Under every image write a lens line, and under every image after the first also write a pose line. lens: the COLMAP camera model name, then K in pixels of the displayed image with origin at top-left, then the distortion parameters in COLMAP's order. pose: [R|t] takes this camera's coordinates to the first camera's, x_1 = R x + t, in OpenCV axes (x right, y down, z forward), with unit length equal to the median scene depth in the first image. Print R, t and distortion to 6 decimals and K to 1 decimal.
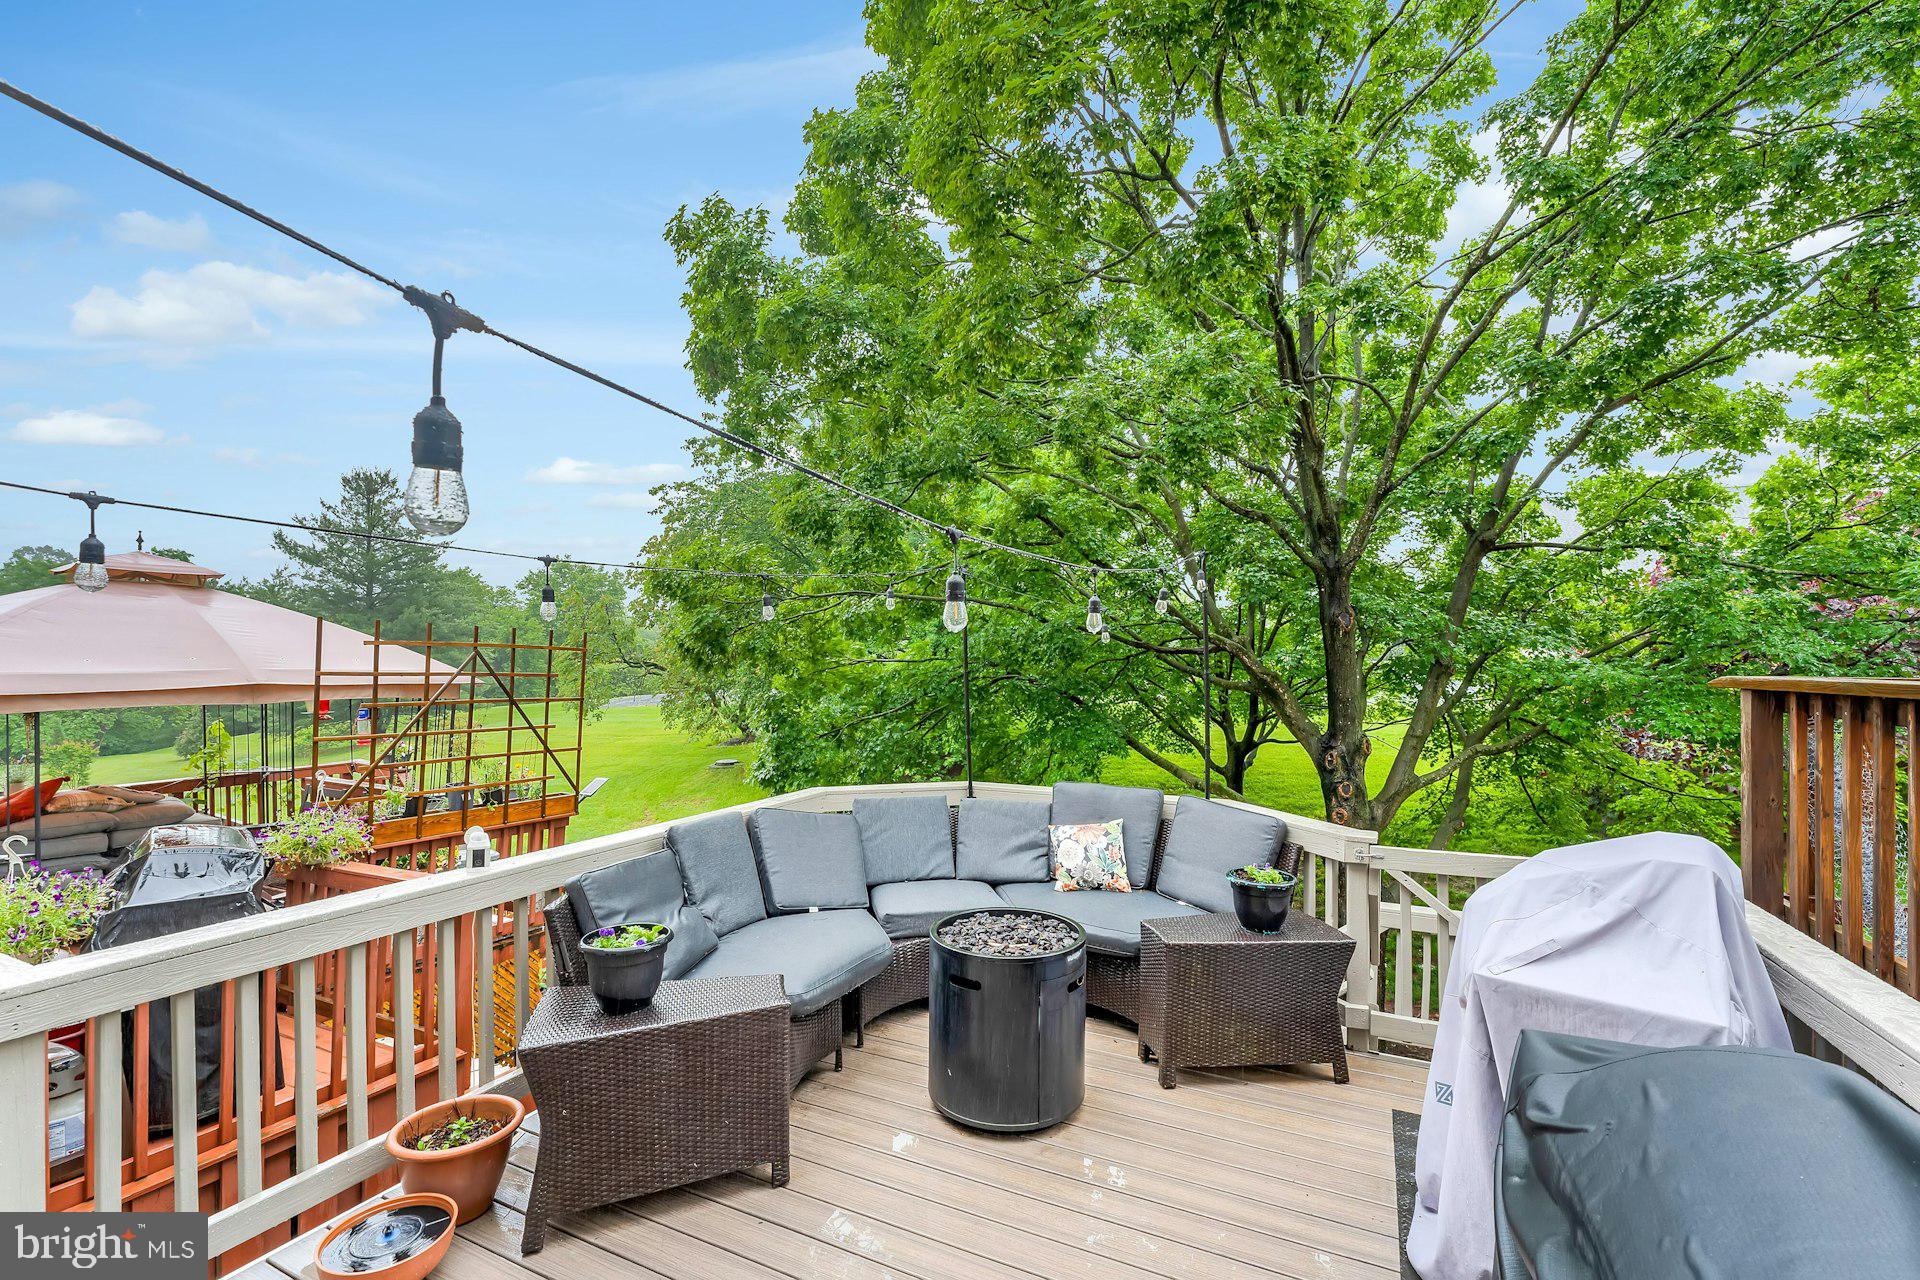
lens RADIAL K [[845.1, 0, 955.6], [0, 845.1, 677.8], [0, 0, 1]] dist [0.001588, 0.000095]
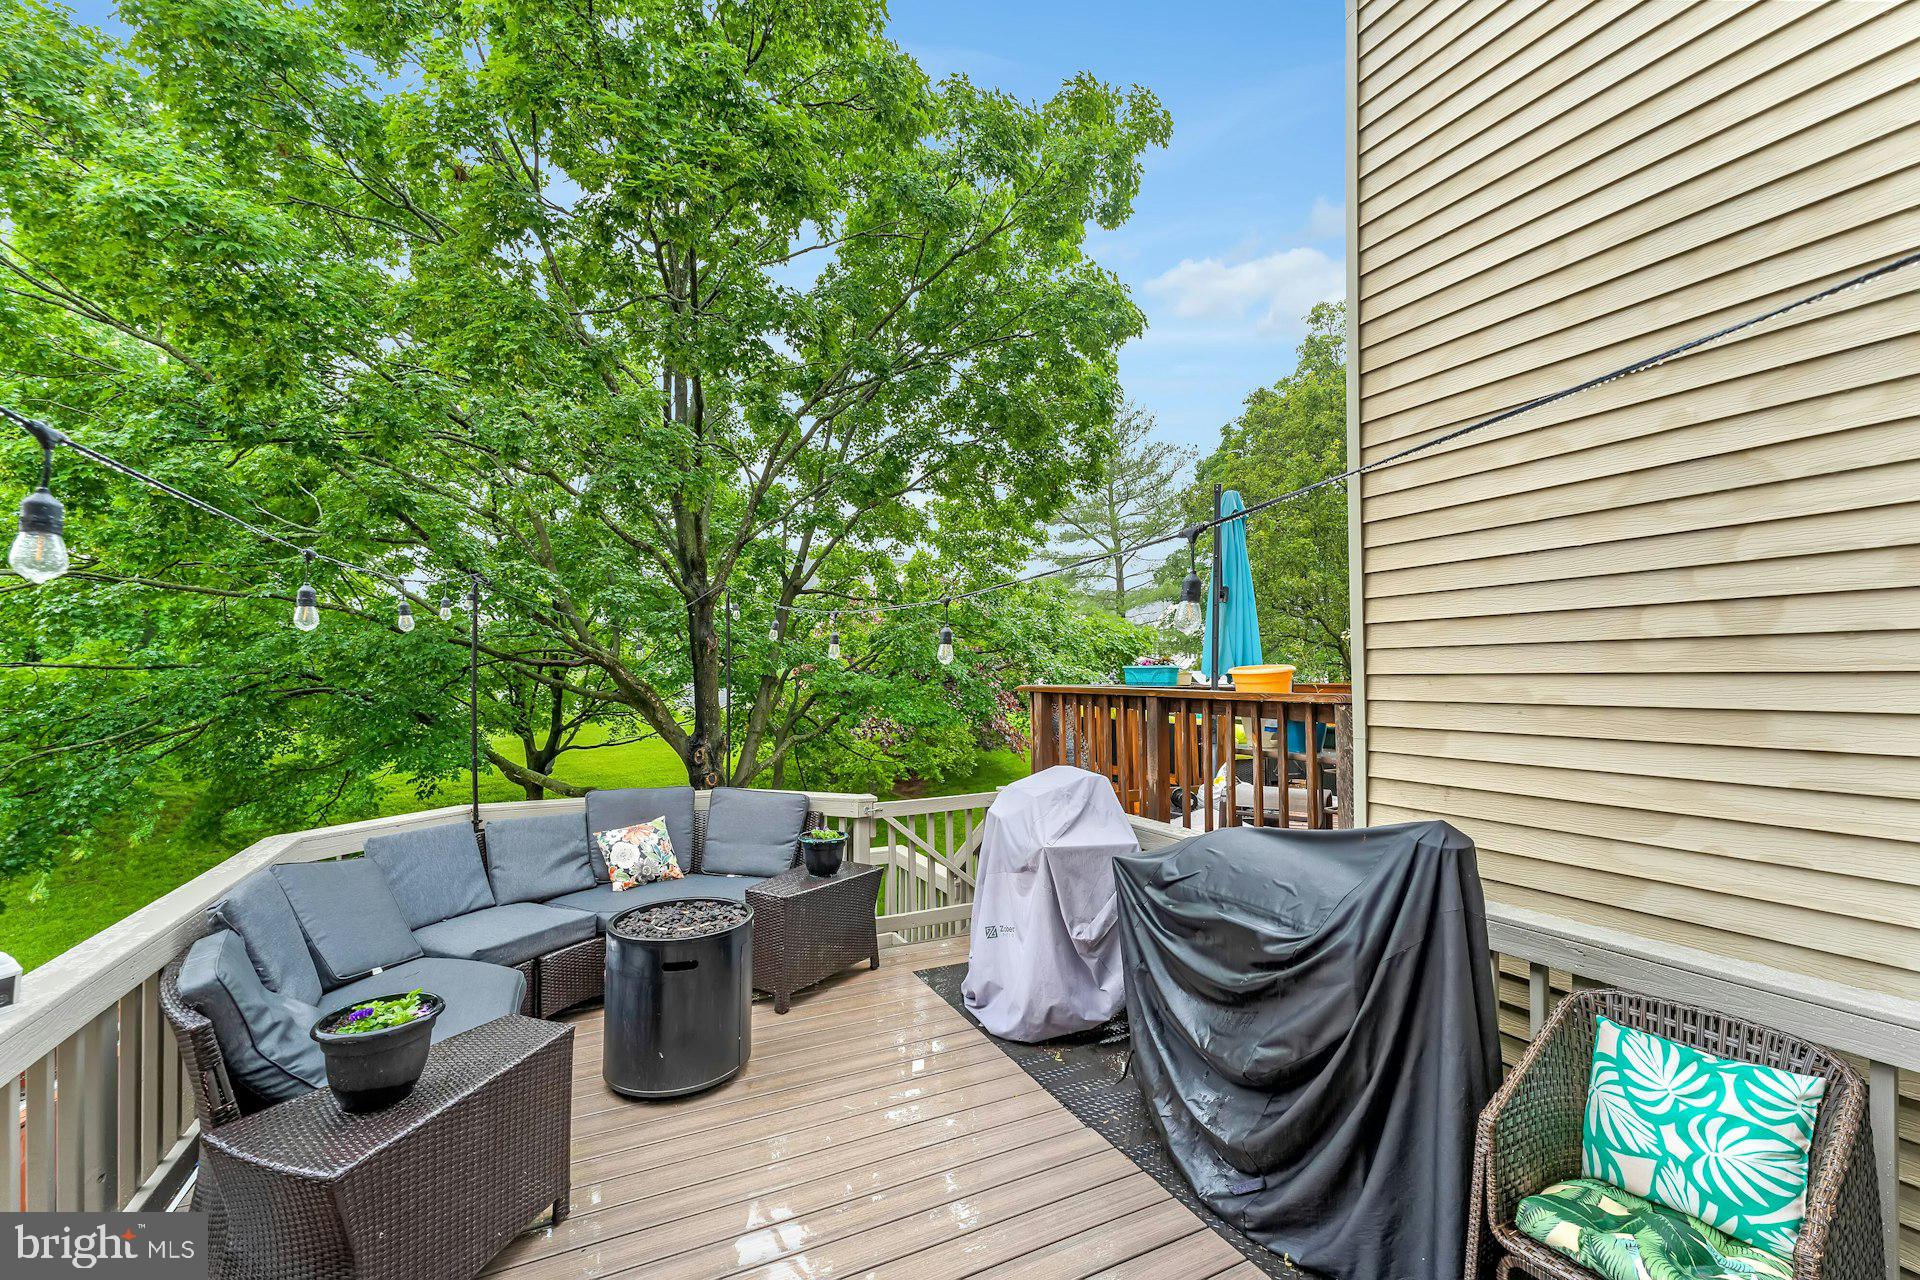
lens RADIAL K [[790.4, 0, 973.2], [0, 790.4, 647.7], [0, 0, 1]] dist [-0.006665, -0.000132]
pose [[0.586352, 0.028165, 0.809566, -0.432866], [0.011198, 0.999018, -0.042867, -0.007558], [-0.809979, 0.034201, 0.585461, 0.043240]]
